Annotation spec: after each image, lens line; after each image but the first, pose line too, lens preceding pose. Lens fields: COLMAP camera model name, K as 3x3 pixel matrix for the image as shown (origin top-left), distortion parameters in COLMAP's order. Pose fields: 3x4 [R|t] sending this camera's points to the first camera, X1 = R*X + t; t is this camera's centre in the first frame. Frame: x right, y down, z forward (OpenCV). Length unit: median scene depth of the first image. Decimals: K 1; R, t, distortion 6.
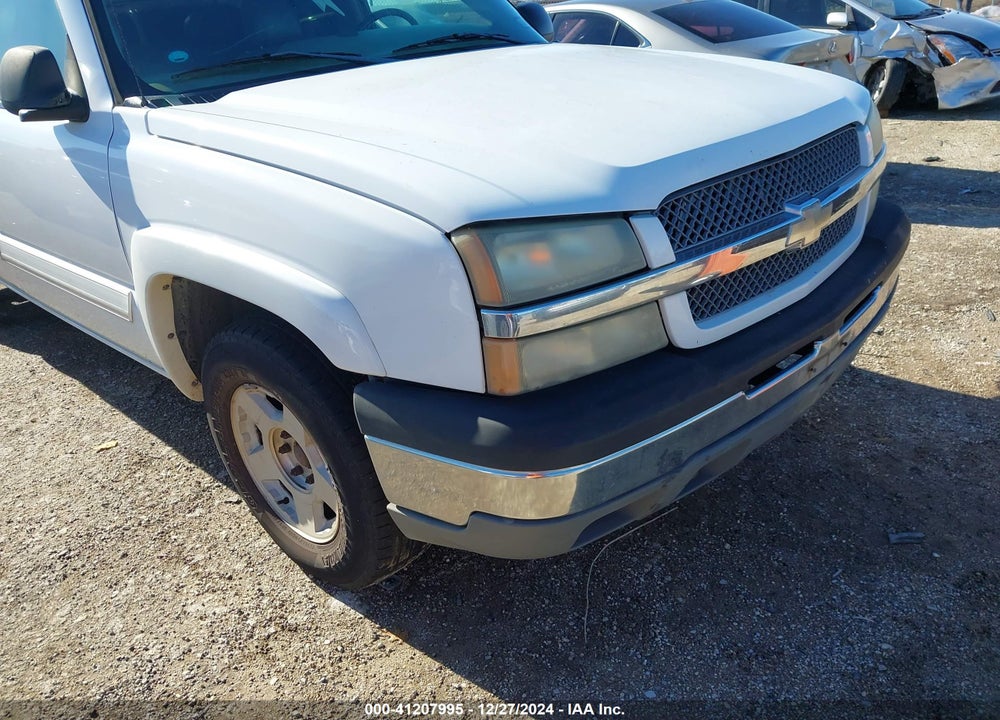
lens RADIAL K [[742.0, 0, 501.0], [0, 742.0, 420.2], [0, 0, 1]] dist [-0.001380, -0.010954]
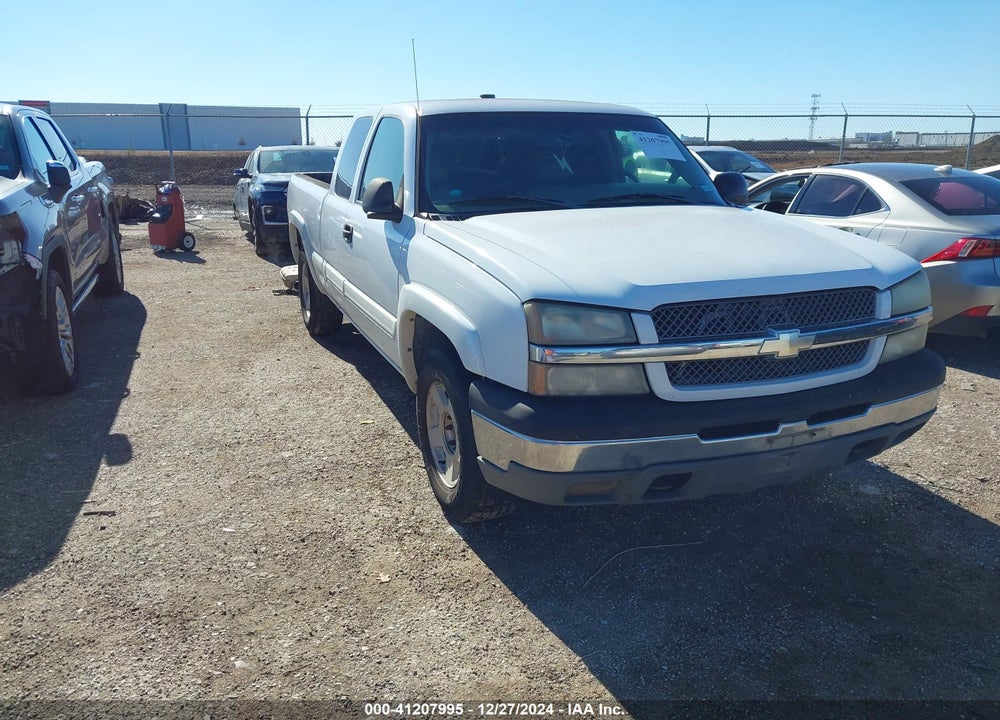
lens RADIAL K [[742.0, 0, 501.0], [0, 742.0, 420.2], [0, 0, 1]] dist [-0.001380, -0.010954]
pose [[0.902861, 0.212107, -0.373970, 0.436336], [-0.263552, 0.960283, -0.091632, 0.150715], [0.339681, 0.181291, 0.922903, -0.478538]]
